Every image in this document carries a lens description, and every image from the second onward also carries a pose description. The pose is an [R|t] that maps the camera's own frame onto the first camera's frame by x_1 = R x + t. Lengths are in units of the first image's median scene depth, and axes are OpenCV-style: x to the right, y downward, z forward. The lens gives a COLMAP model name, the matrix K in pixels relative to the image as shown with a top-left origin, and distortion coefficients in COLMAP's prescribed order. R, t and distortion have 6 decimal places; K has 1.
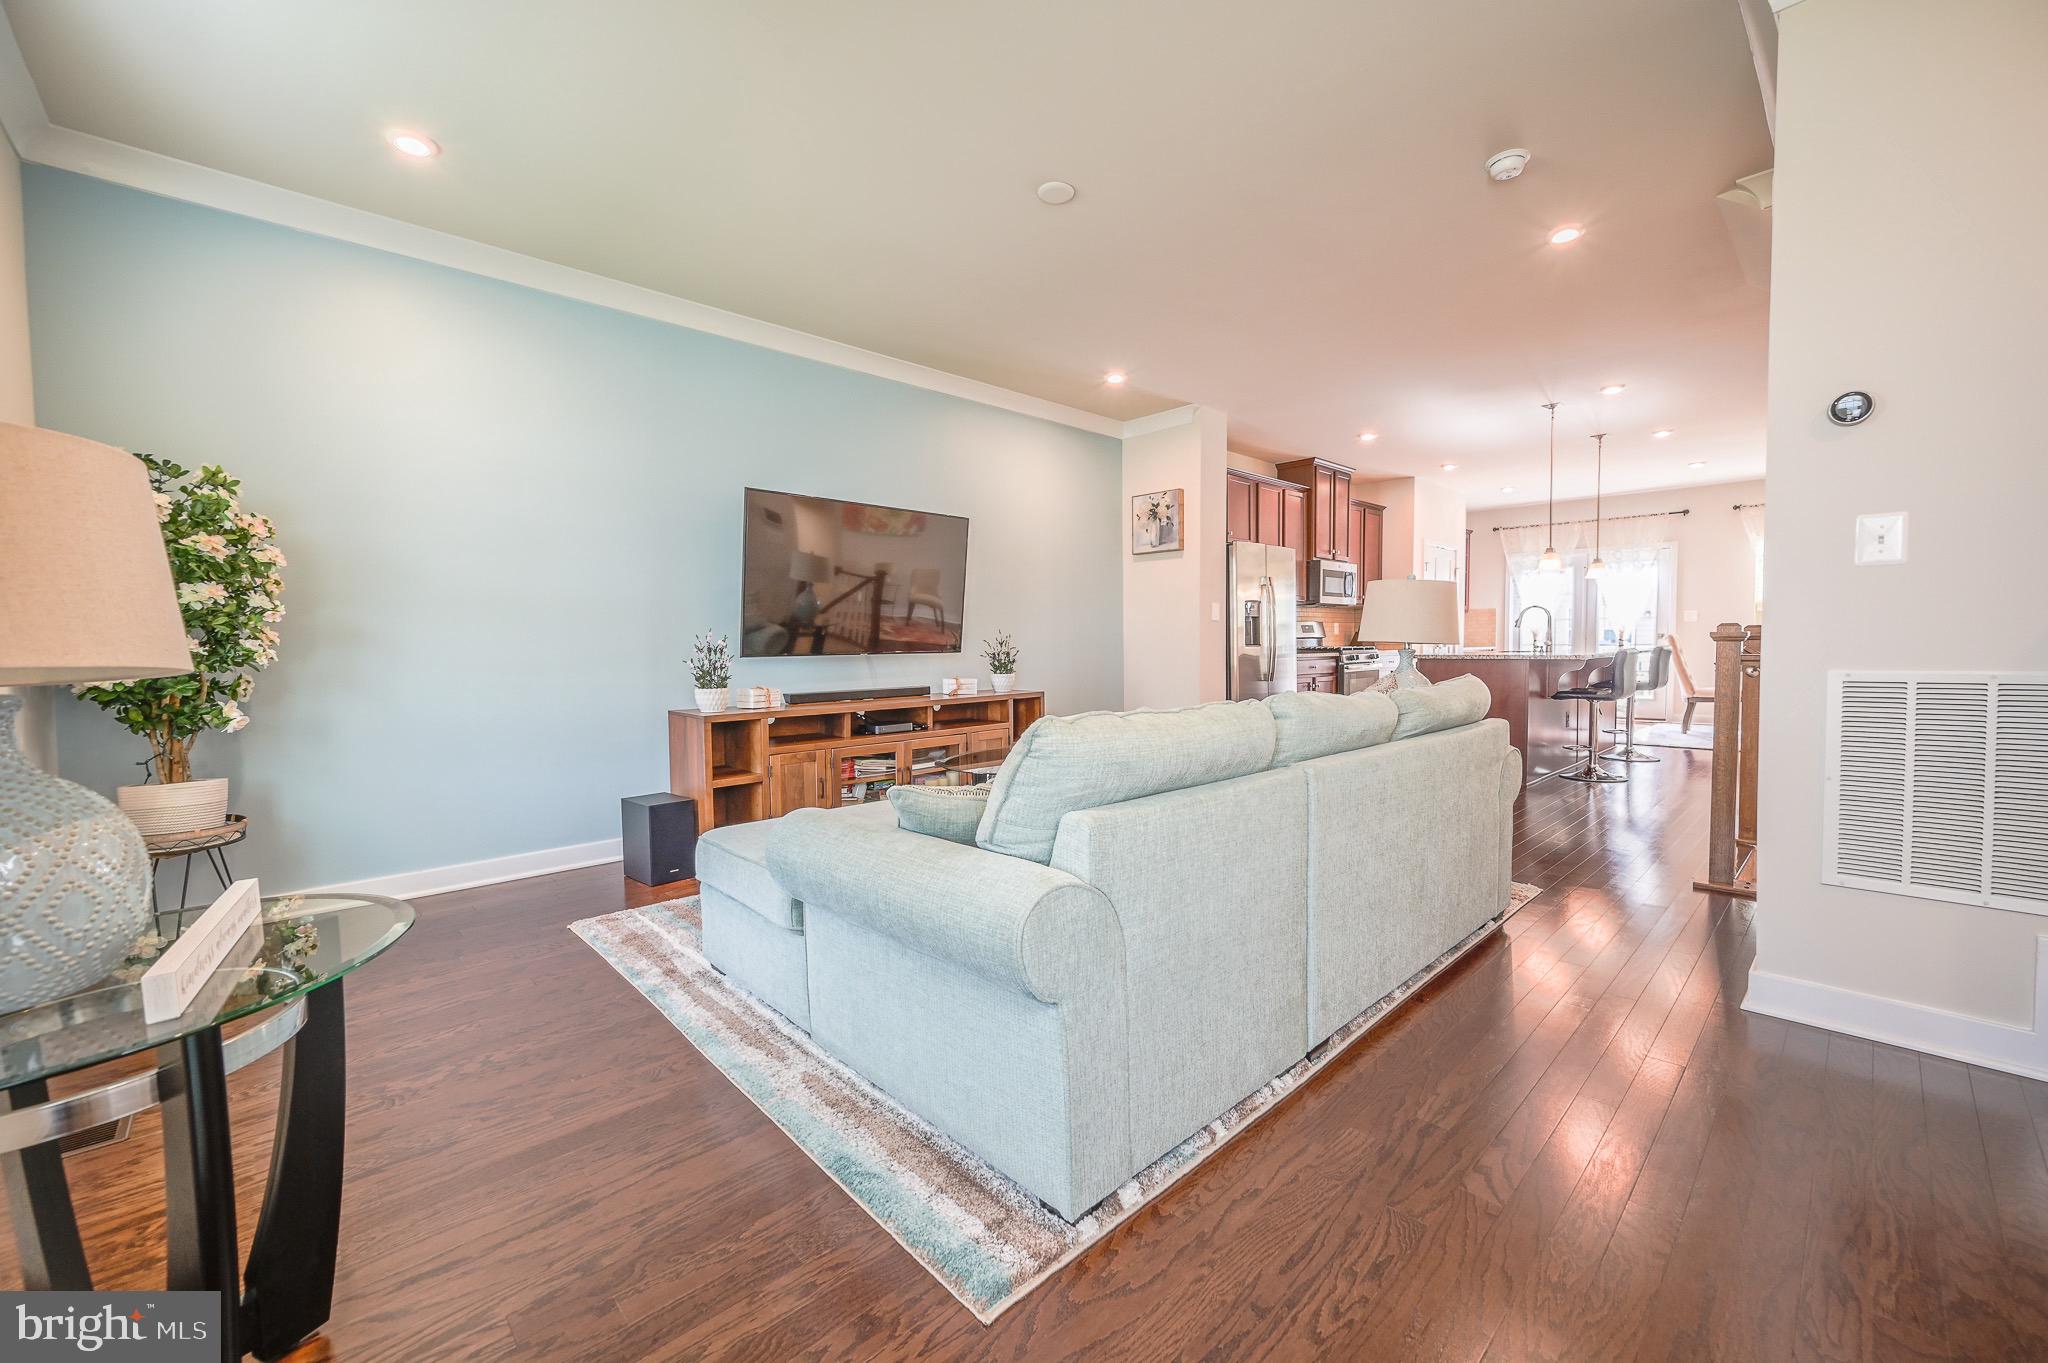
lens RADIAL K [[809.1, 0, 1022.6], [0, 809.1, 673.6], [0, 0, 1]] dist [-0.002872, 0.000478]
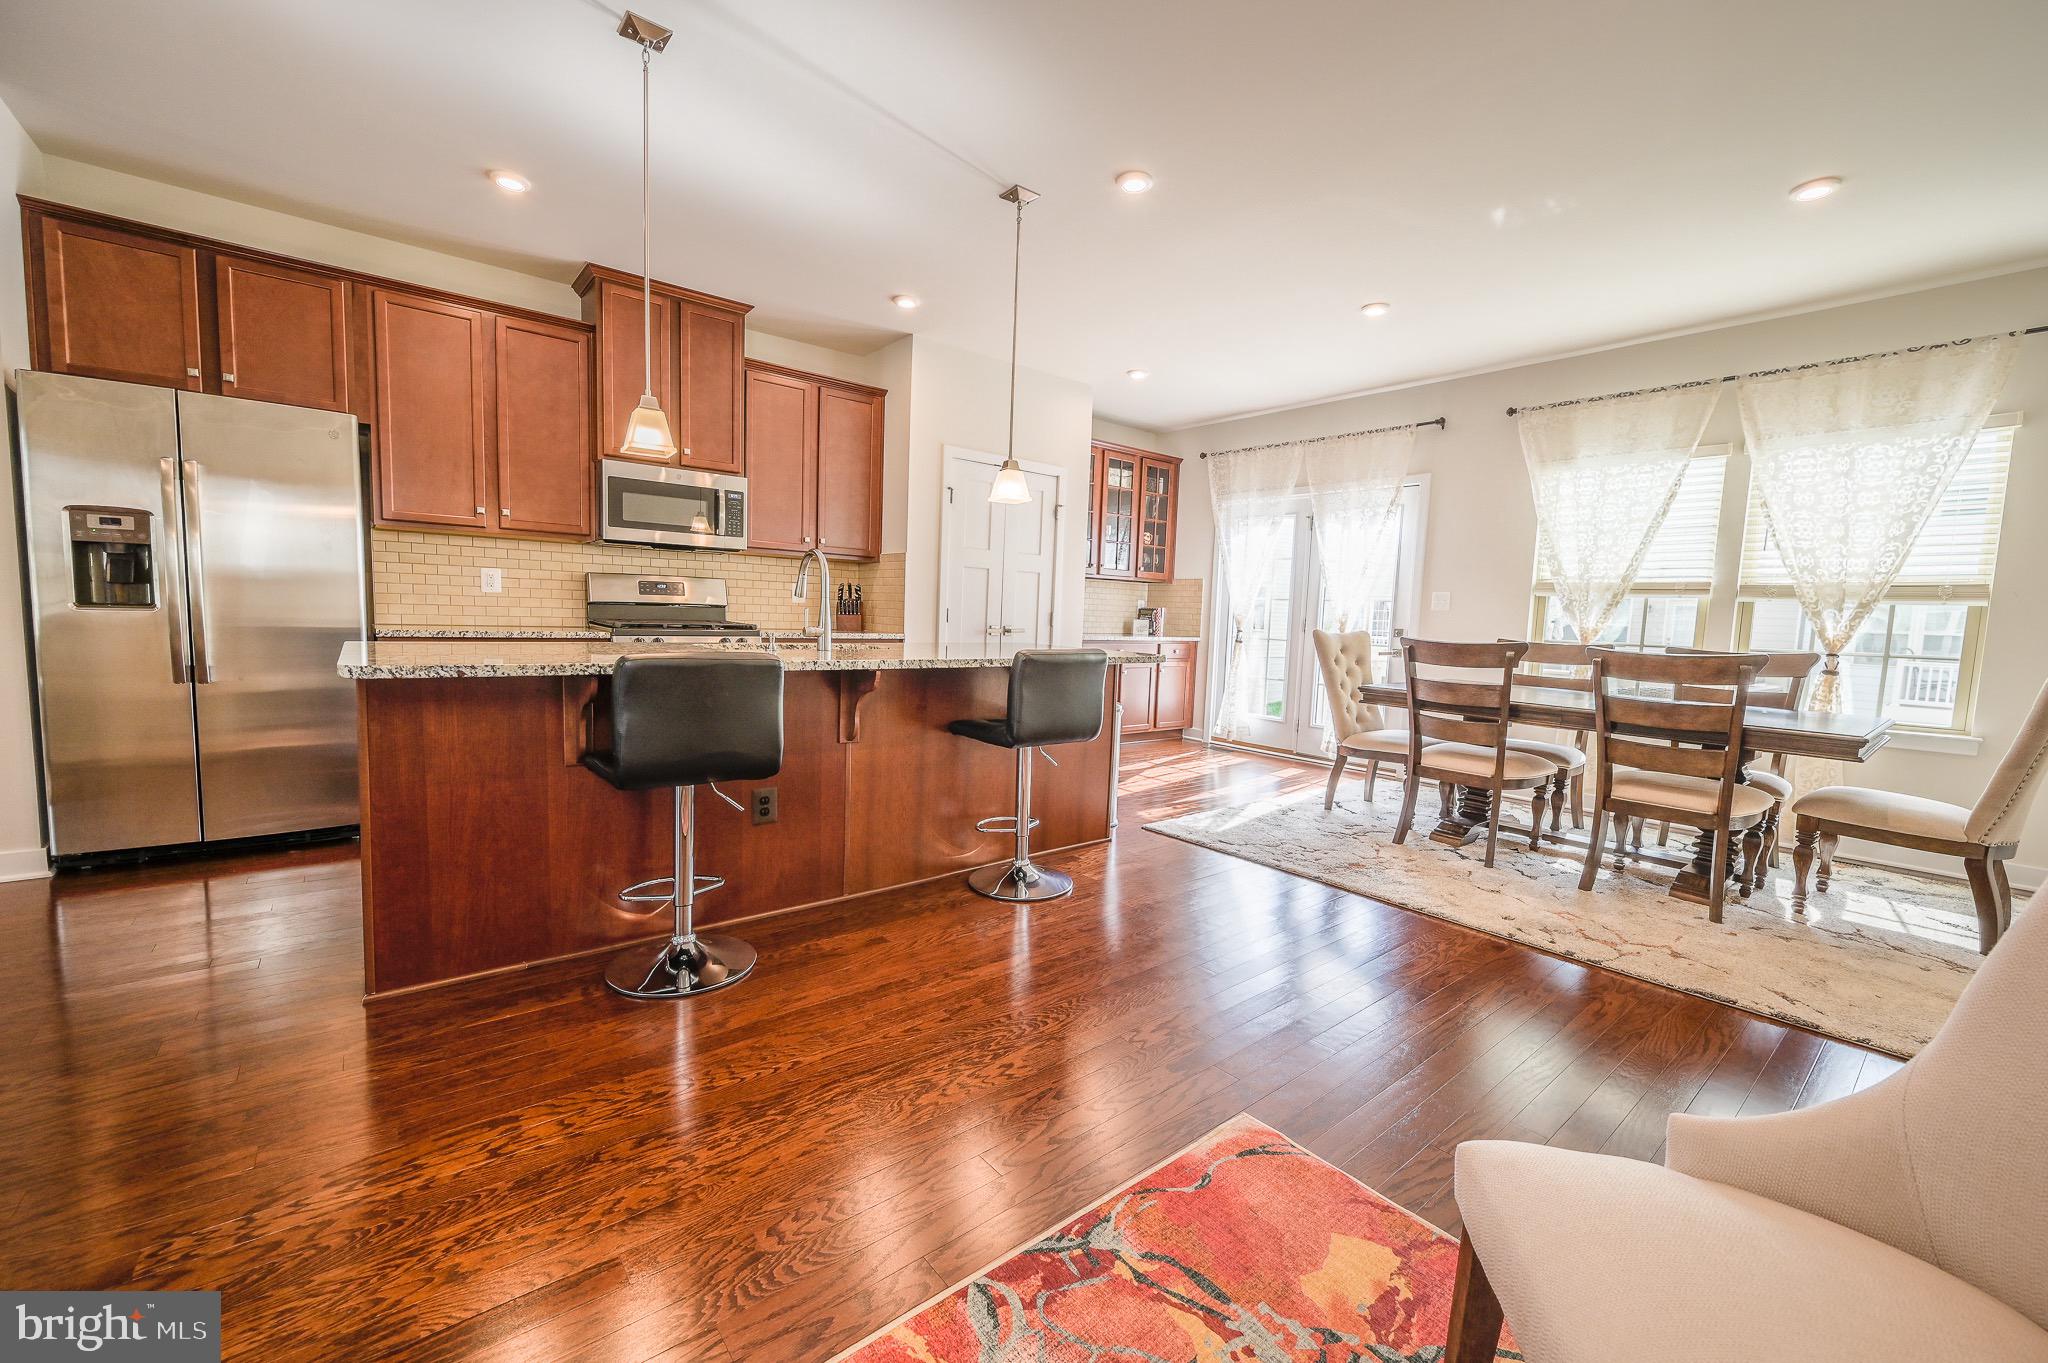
lens RADIAL K [[809.1, 0, 1025.4], [0, 809.1, 683.9], [0, 0, 1]] dist [-0.002872, 0.000478]
pose [[0.996516, 0.052942, -0.064450, 0.827613], [-0.049474, 0.997300, 0.054267, -0.040426], [0.067149, -0.050890, 0.996444, 0.562461]]
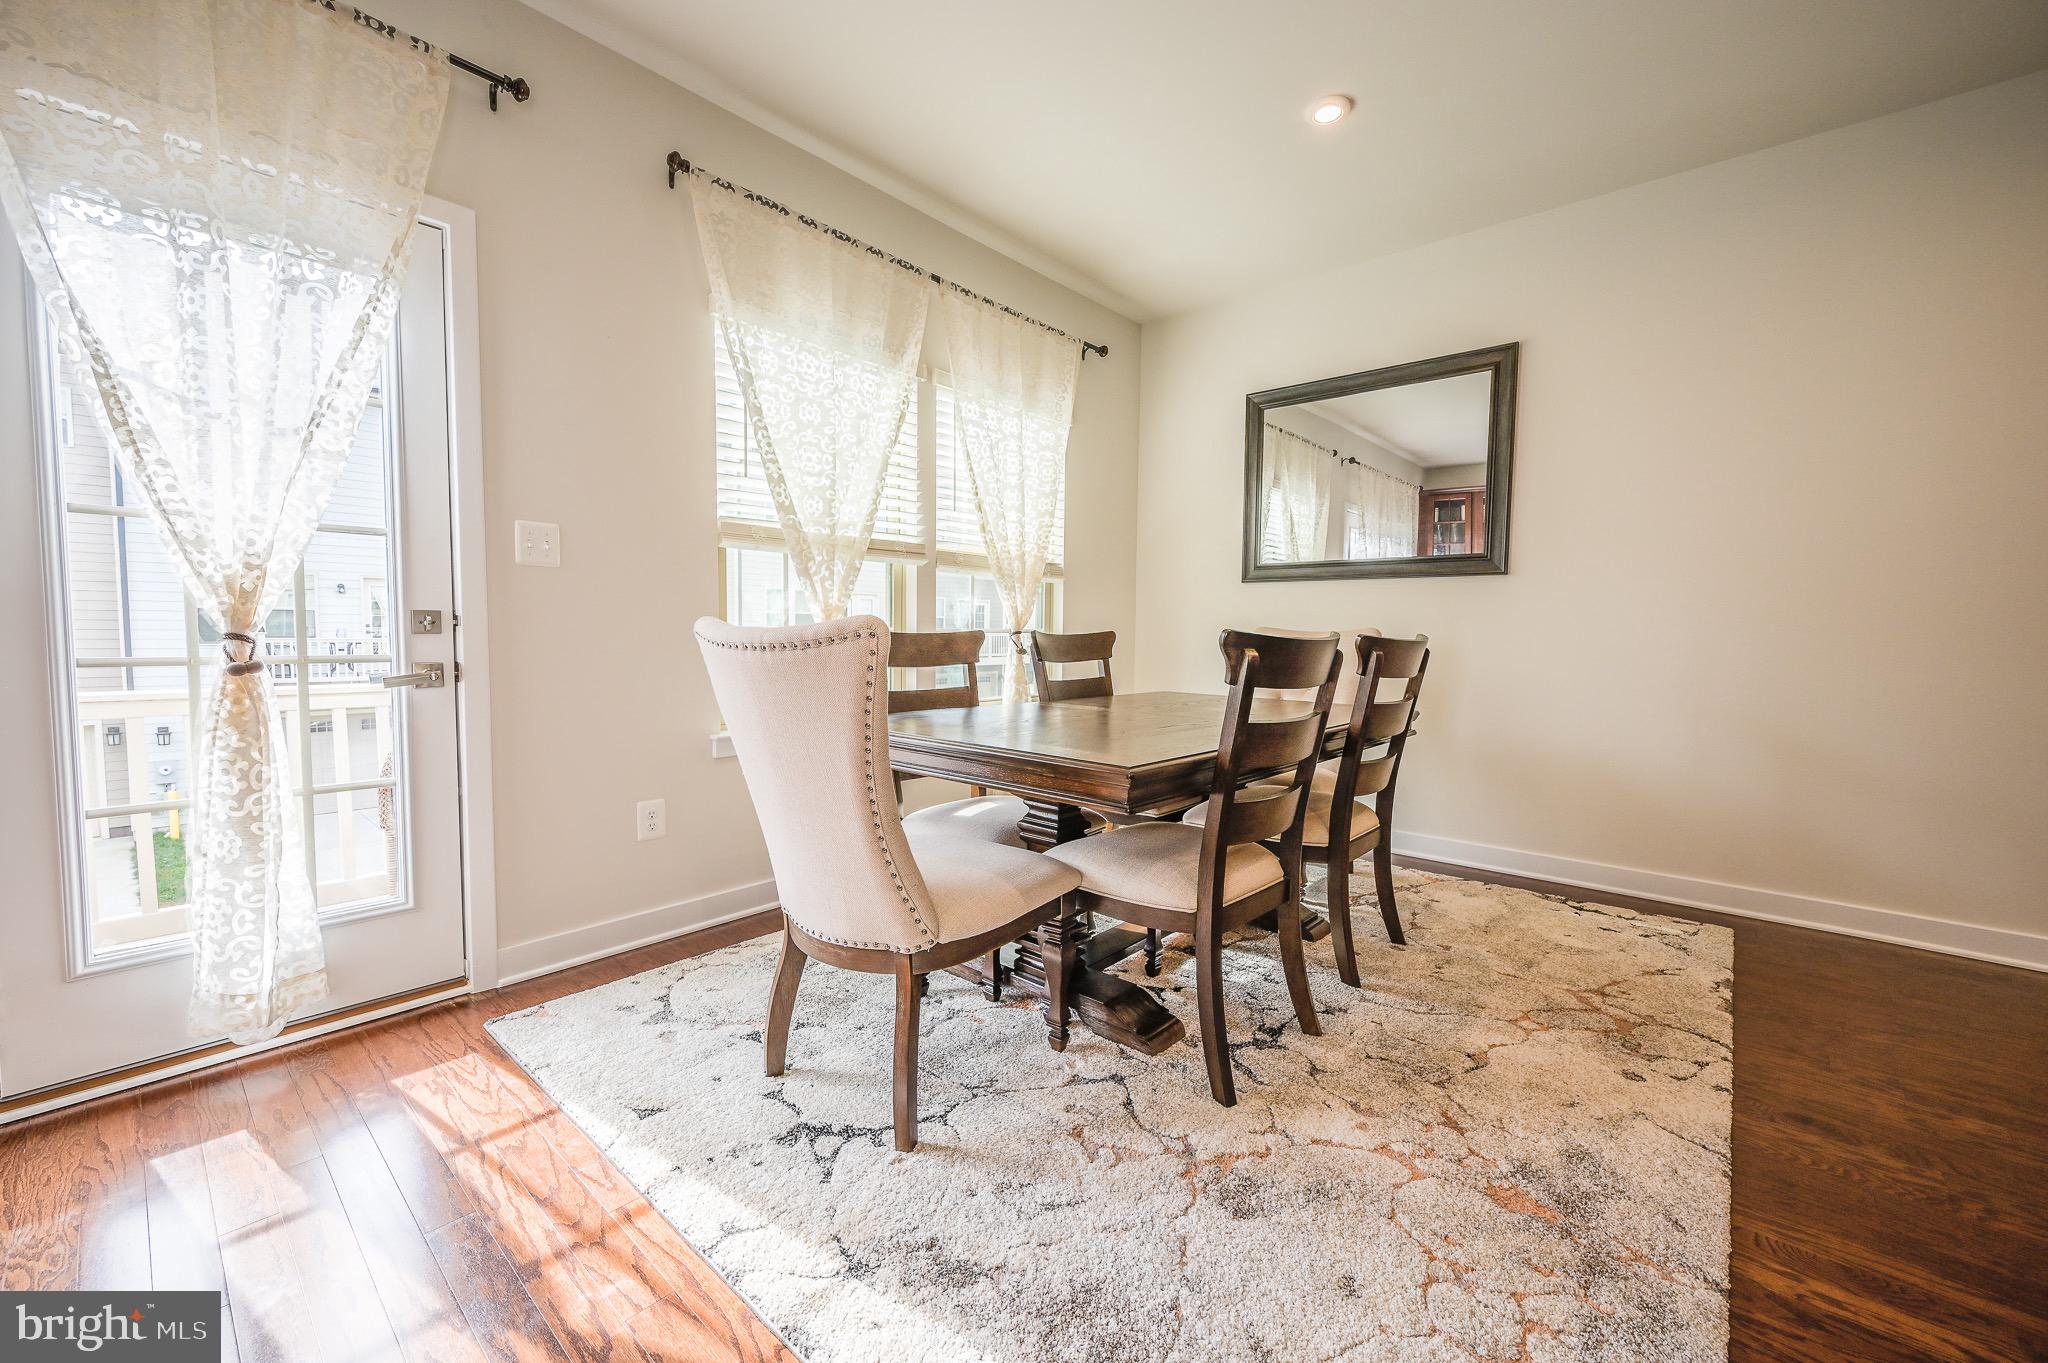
lens RADIAL K [[809.1, 0, 1029.5], [0, 809.1, 685.4], [0, 0, 1]] dist [-0.002872, 0.000478]
pose [[-0.096798, -0.056144, 0.993719, 0.822782], [0.024478, 0.997972, 0.058768, -0.056005], [-0.995003, 0.030013, -0.095228, 1.277103]]
